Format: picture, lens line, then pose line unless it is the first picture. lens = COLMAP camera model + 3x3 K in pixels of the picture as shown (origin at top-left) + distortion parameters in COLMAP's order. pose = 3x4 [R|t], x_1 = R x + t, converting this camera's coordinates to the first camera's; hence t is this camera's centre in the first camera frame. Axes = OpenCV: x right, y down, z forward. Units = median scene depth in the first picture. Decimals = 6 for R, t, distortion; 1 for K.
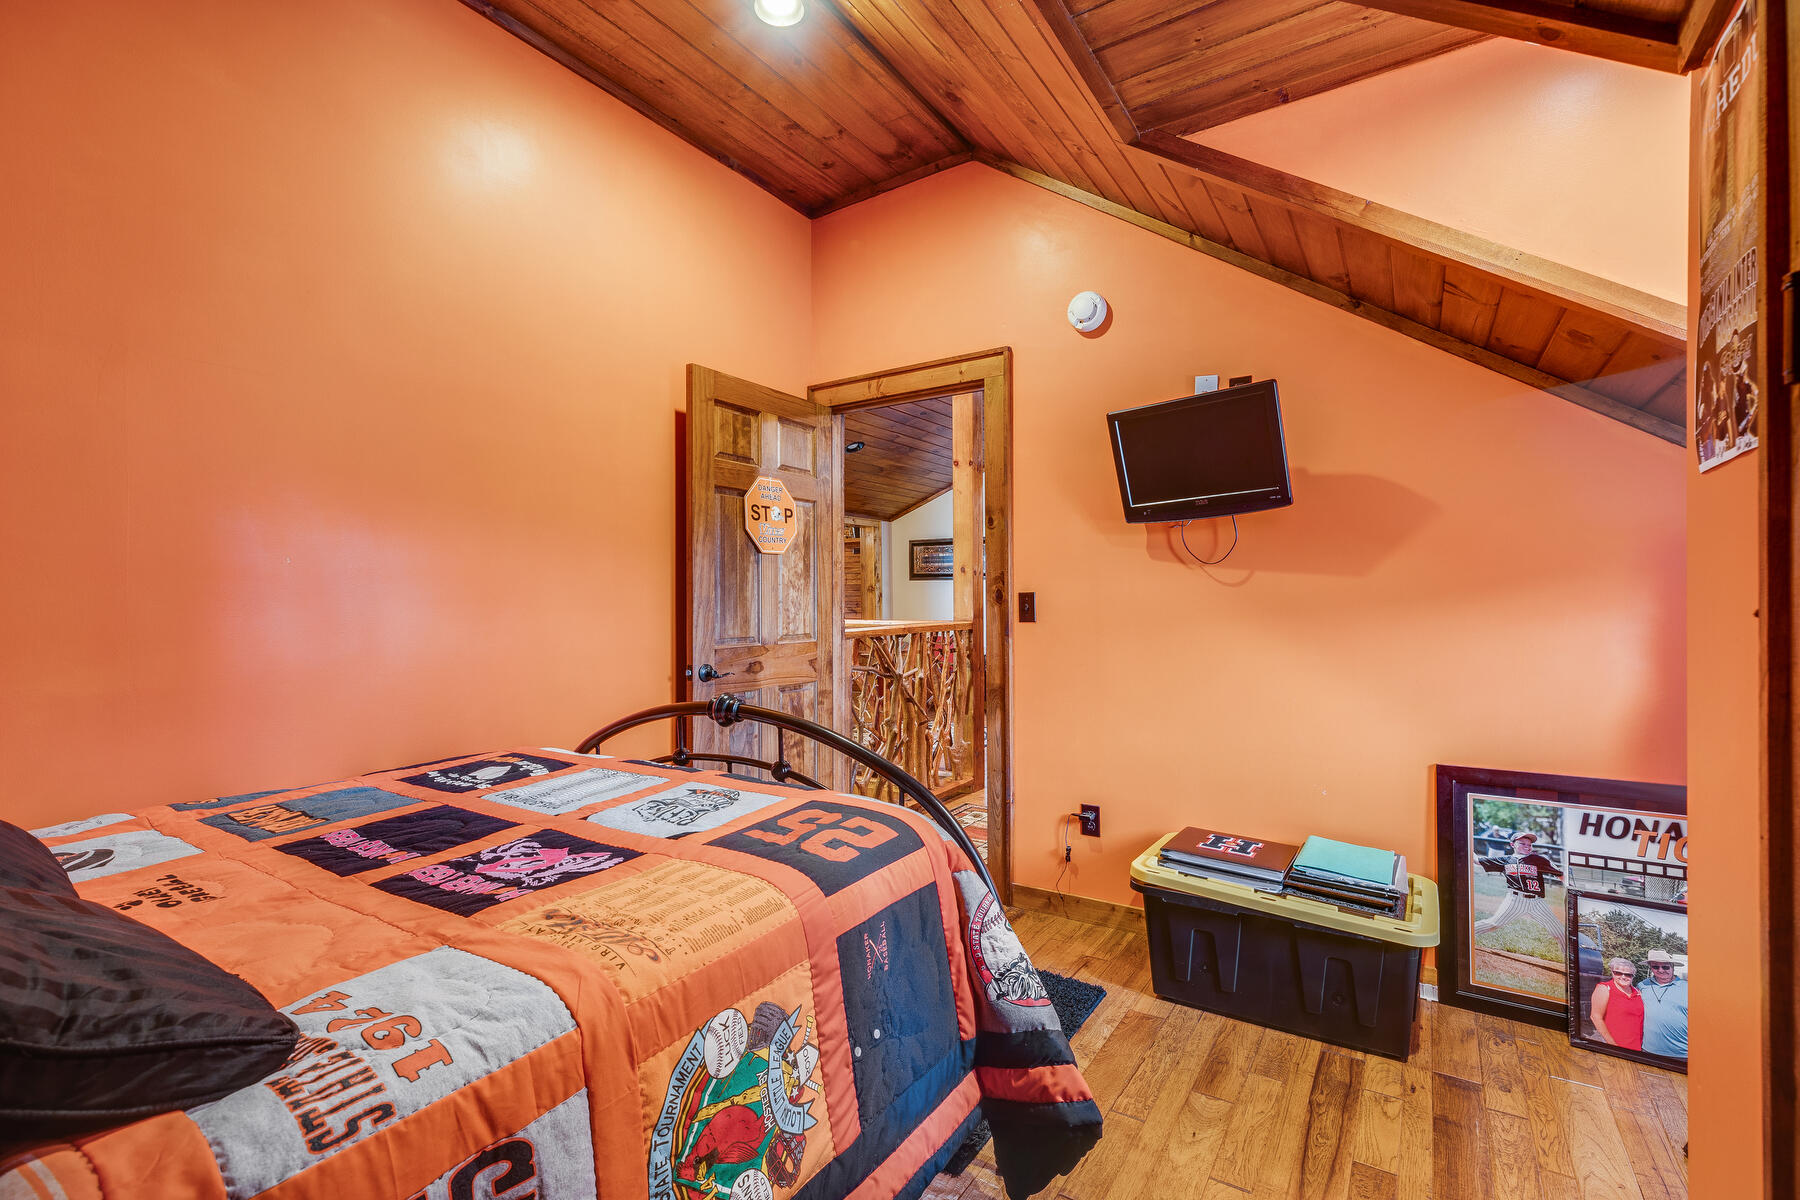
lens RADIAL K [[805.3, 0, 899.2], [0, 805.3, 595.6], [0, 0, 1]] dist [0.012063, 0.000069]
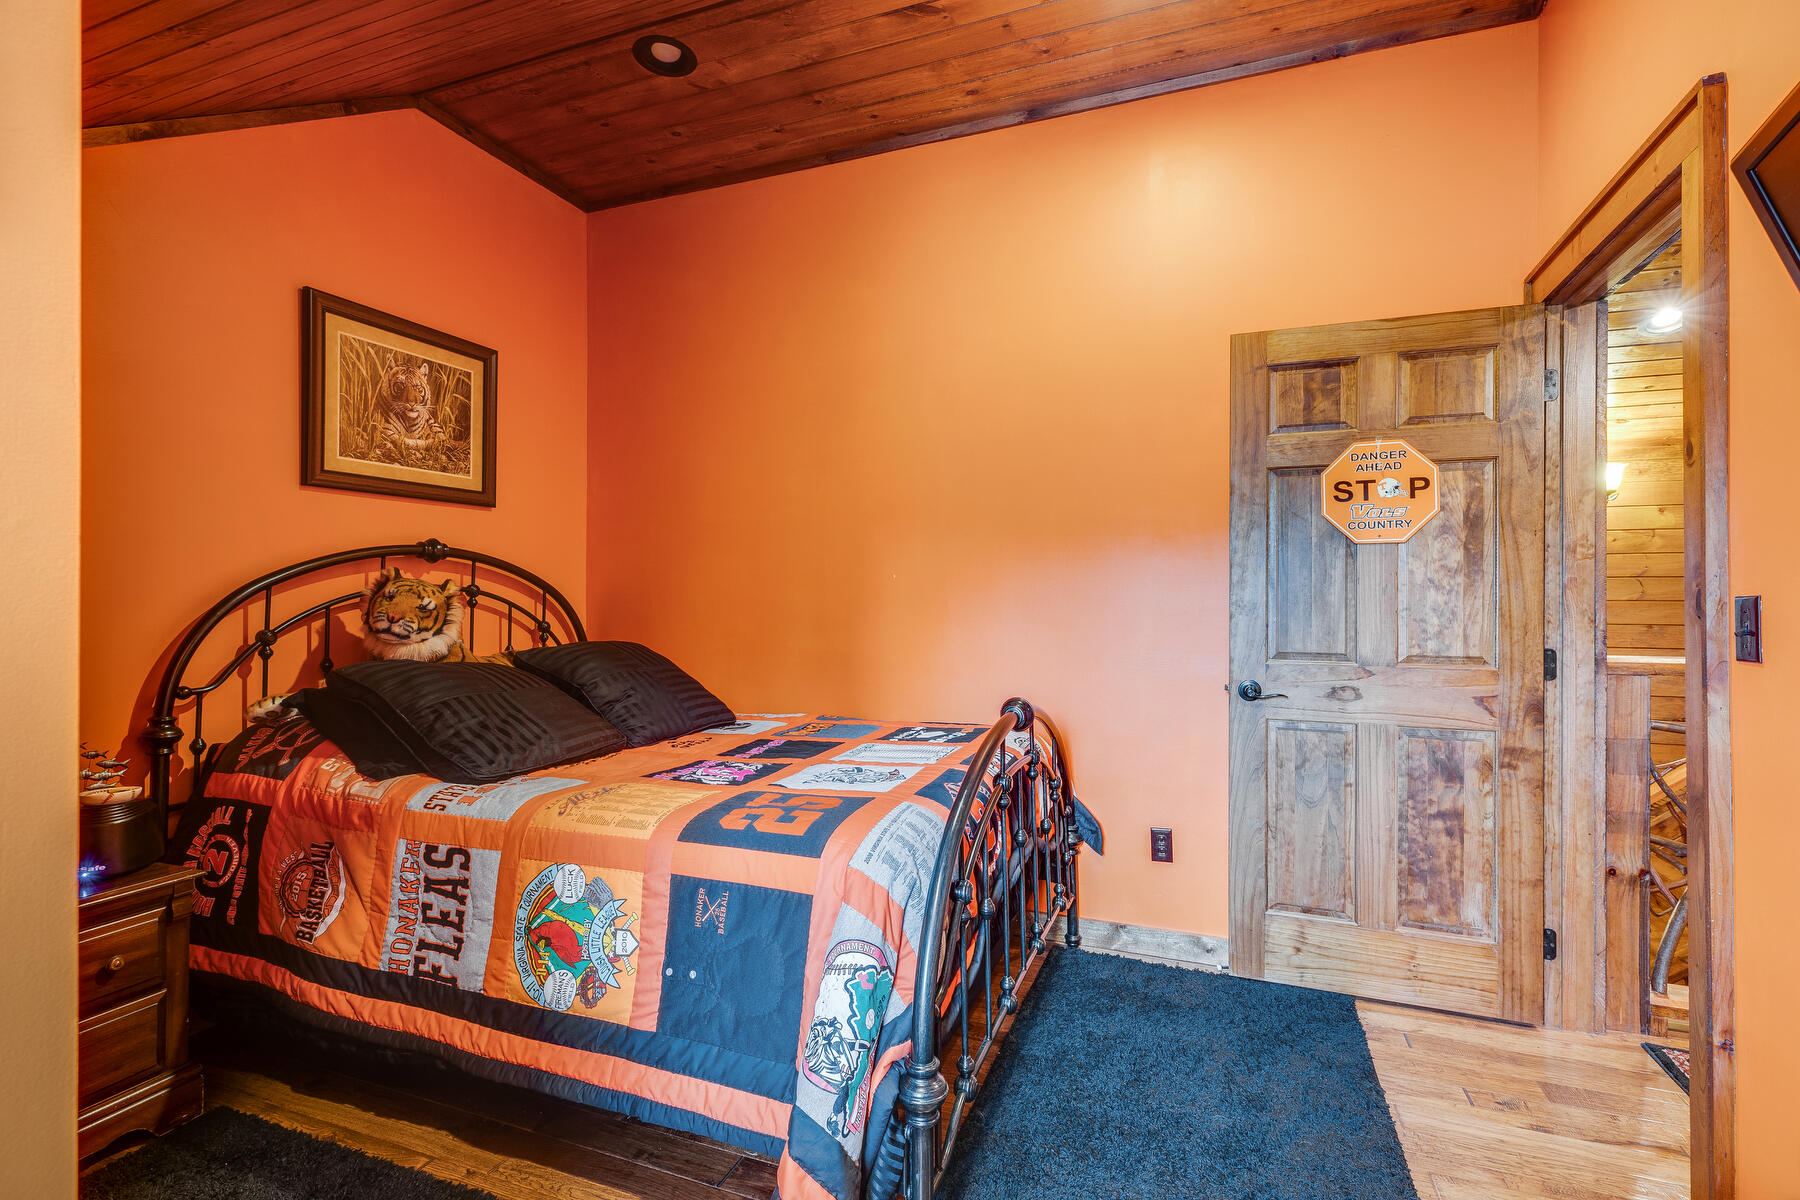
lens RADIAL K [[805.3, 0, 899.2], [0, 805.3, 595.6], [0, 0, 1]] dist [0.012063, 0.000069]
pose [[0.214400, -0.001479, -0.976745, 0.498451], [-0.000900, 0.999998, -0.001711, -0.002671], [0.976746, 0.001246, 0.214398, 0.438096]]
